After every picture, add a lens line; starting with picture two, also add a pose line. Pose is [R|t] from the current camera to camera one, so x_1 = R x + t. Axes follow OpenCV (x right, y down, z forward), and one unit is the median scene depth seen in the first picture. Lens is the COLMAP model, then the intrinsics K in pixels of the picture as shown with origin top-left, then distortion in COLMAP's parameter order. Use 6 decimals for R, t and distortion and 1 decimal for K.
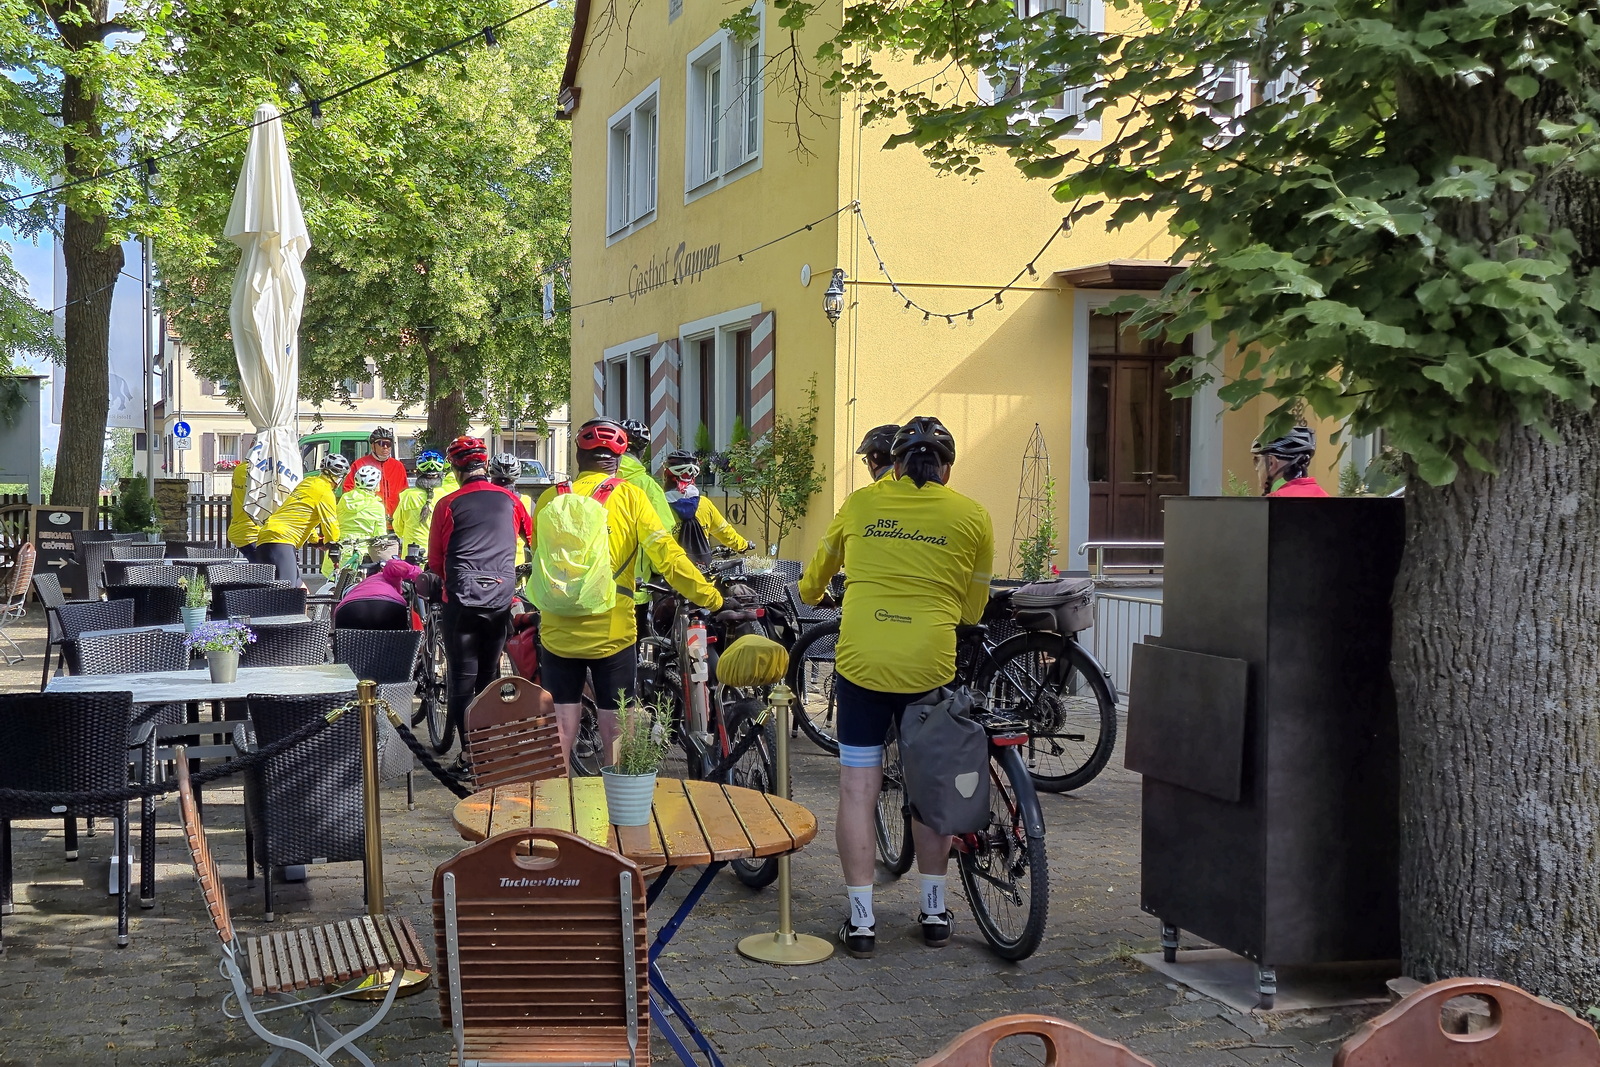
lens RADIAL K [[1133.2, 0, 803.5], [0, 1133.2, 534.0], [0, 0, 1]] dist [-0.007140, -0.000819]
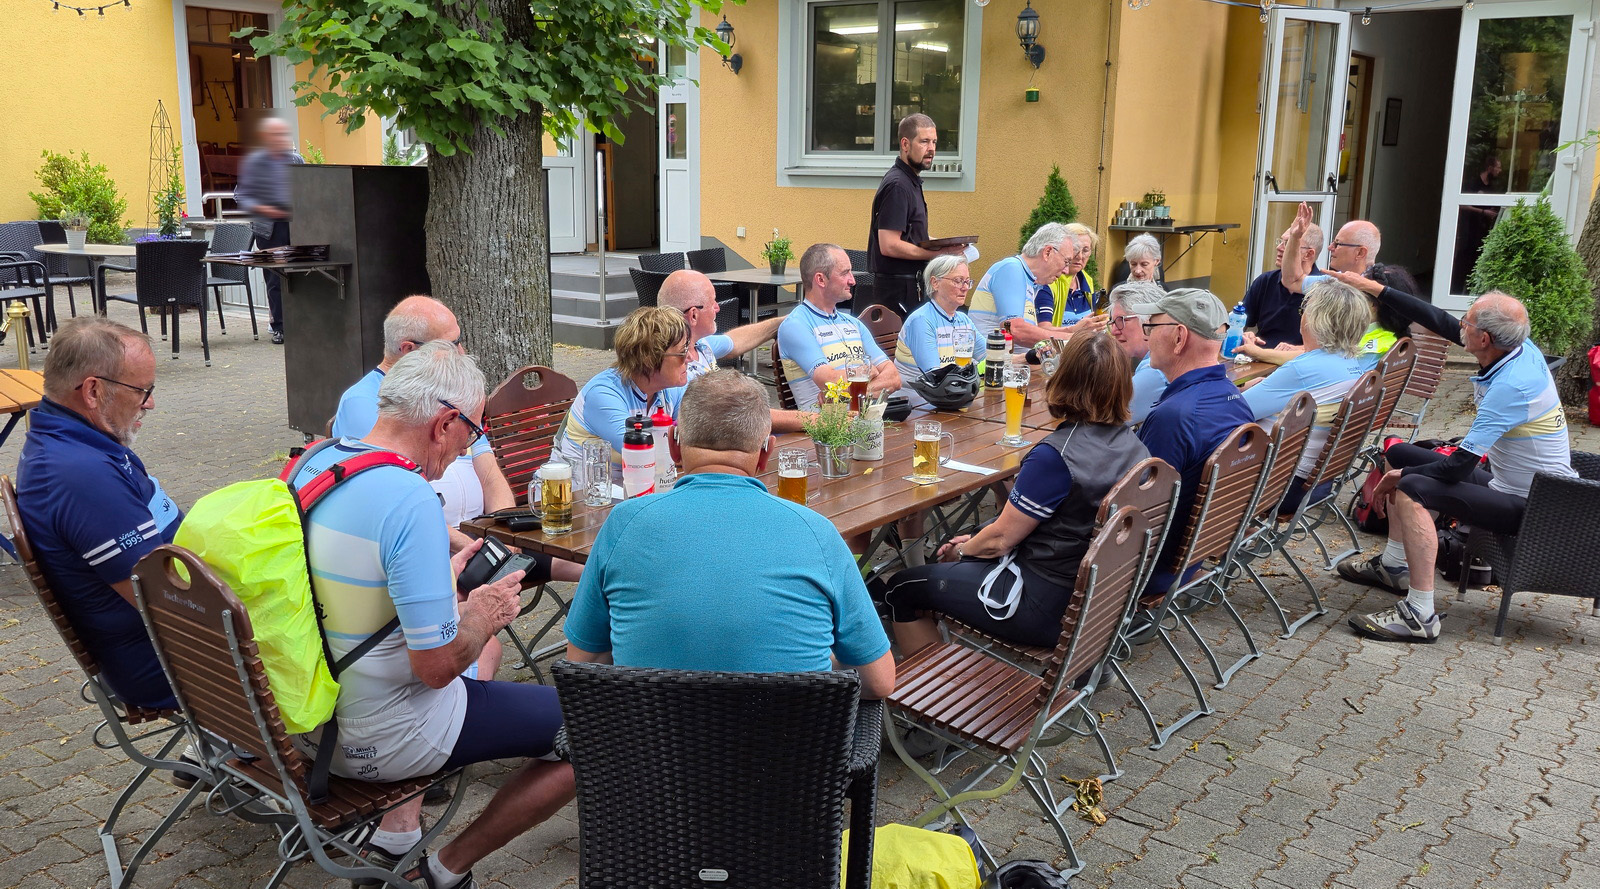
lens RADIAL K [[1205.3, 0, 802.4], [0, 1205.3, 439.9], [0, 0, 1]] dist [0.008130, 0.002670]
pose [[0.714798, -0.144991, 0.684135, -0.392403], [0.000764, 0.978433, 0.206565, -0.004348], [-0.699330, -0.147130, 0.699492, -0.775229]]
